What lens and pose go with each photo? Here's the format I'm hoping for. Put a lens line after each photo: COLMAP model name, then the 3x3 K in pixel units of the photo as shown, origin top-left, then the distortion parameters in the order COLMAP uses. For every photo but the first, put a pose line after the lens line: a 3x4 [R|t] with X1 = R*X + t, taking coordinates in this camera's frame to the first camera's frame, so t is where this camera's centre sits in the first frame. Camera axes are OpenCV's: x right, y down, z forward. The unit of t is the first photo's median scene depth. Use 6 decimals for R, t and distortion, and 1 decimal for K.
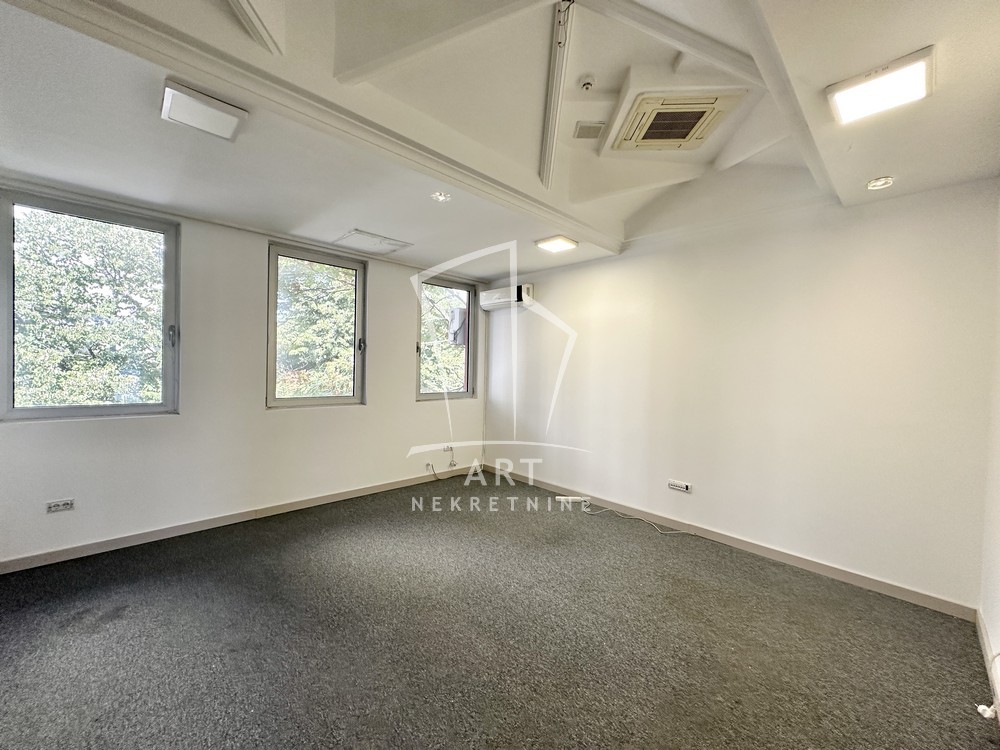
lens RADIAL K [[398.4, 0, 497.1], [0, 398.4, 375.5], [0, 0, 1]] dist [-0.000703, -0.000471]
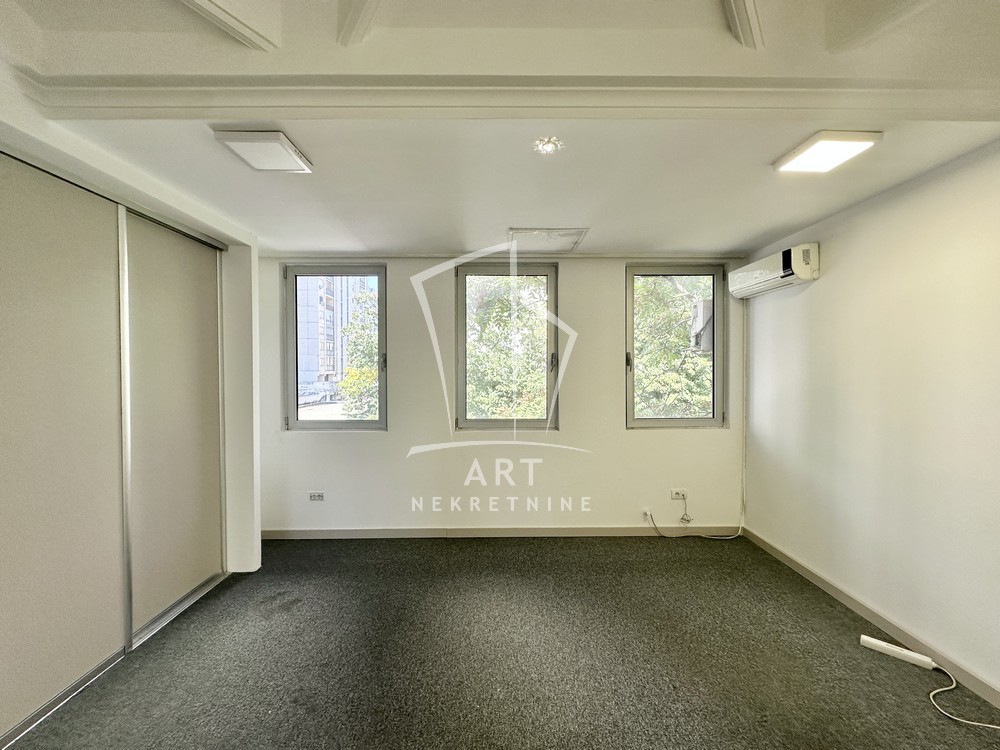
lens RADIAL K [[398.4, 0, 497.1], [0, 398.4, 375.5], [0, 0, 1]] dist [-0.000703, -0.000471]
pose [[0.729231, -0.015093, -0.684101, 0.161405], [0.006092, 0.999860, -0.015566, -0.031790], [0.684240, 0.007183, 0.729222, 0.289923]]
